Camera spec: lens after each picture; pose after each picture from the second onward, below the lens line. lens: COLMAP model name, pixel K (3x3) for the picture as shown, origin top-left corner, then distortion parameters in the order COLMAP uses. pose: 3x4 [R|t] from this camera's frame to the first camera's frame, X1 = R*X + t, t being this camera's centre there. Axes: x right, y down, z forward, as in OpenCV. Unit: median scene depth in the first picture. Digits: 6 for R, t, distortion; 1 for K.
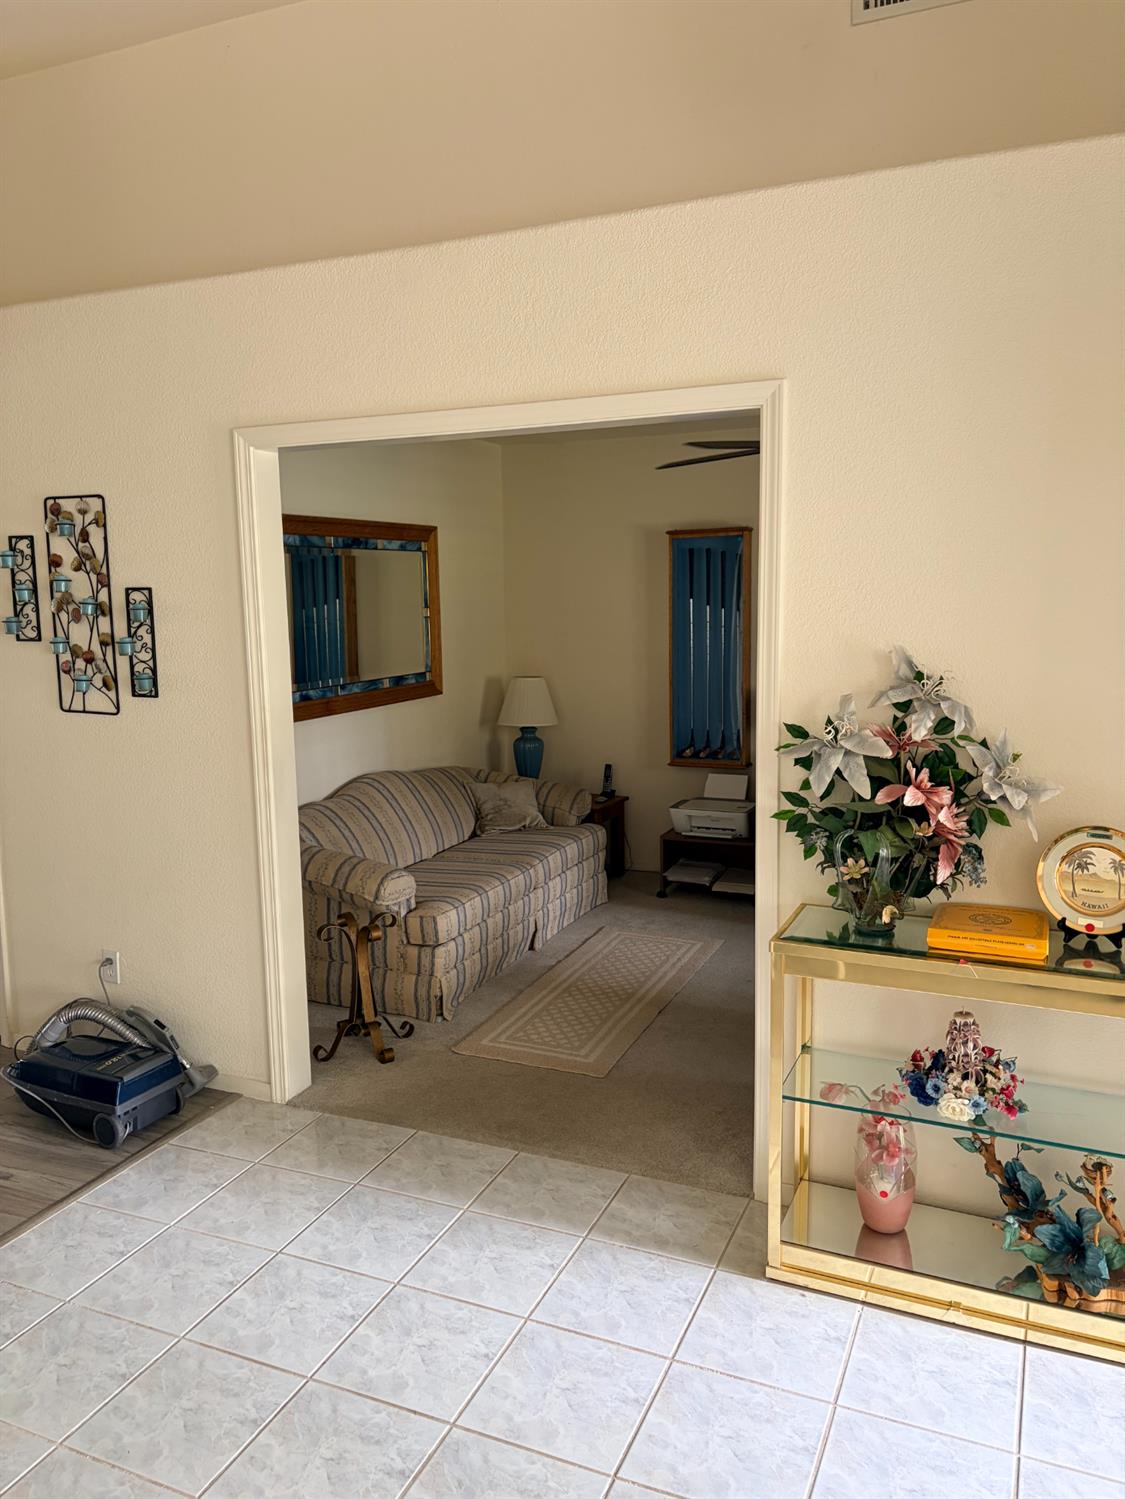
lens RADIAL K [[1147.9, 0, 562.5], [0, 1147.9, 749.5], [0, 0, 1]] dist [0.041226, -0.014208]
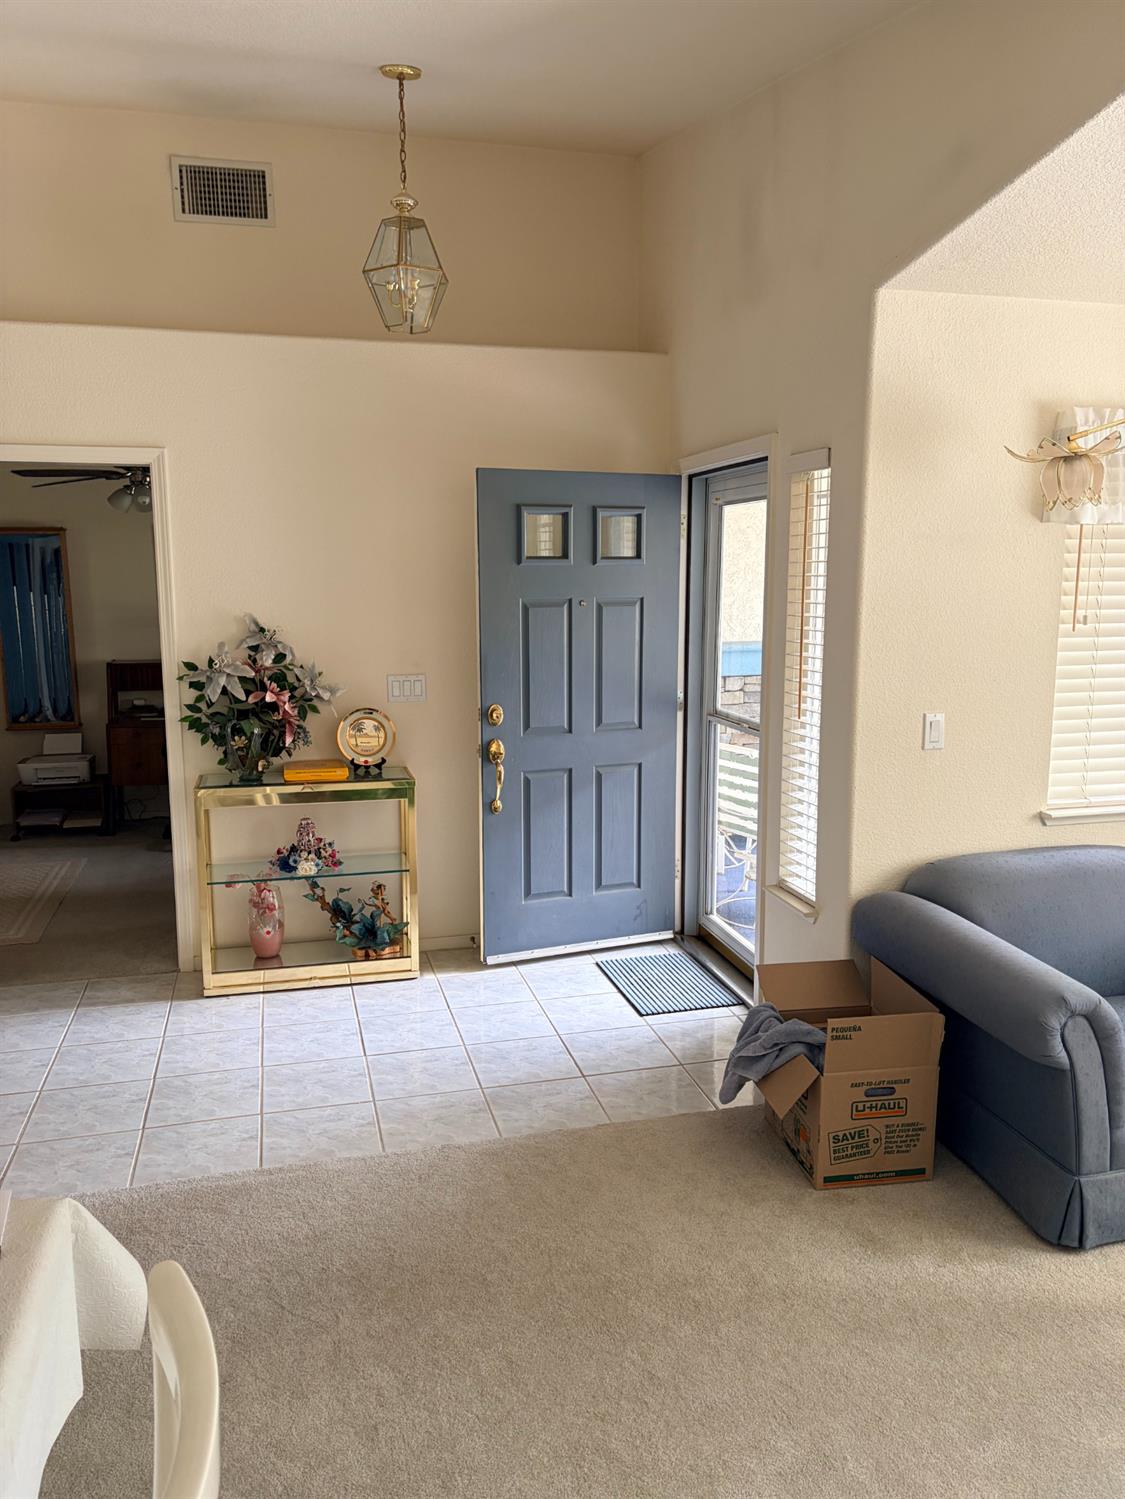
lens RADIAL K [[1147.9, 0, 562.5], [0, 1147.9, 749.5], [0, 0, 1]] dist [0.041226, -0.014208]
pose [[0.798236, -0.079339, 0.597096, -0.377247], [0.076751, 0.996604, 0.029817, 0.098454], [-0.597434, 0.022027, 0.801615, -0.642225]]
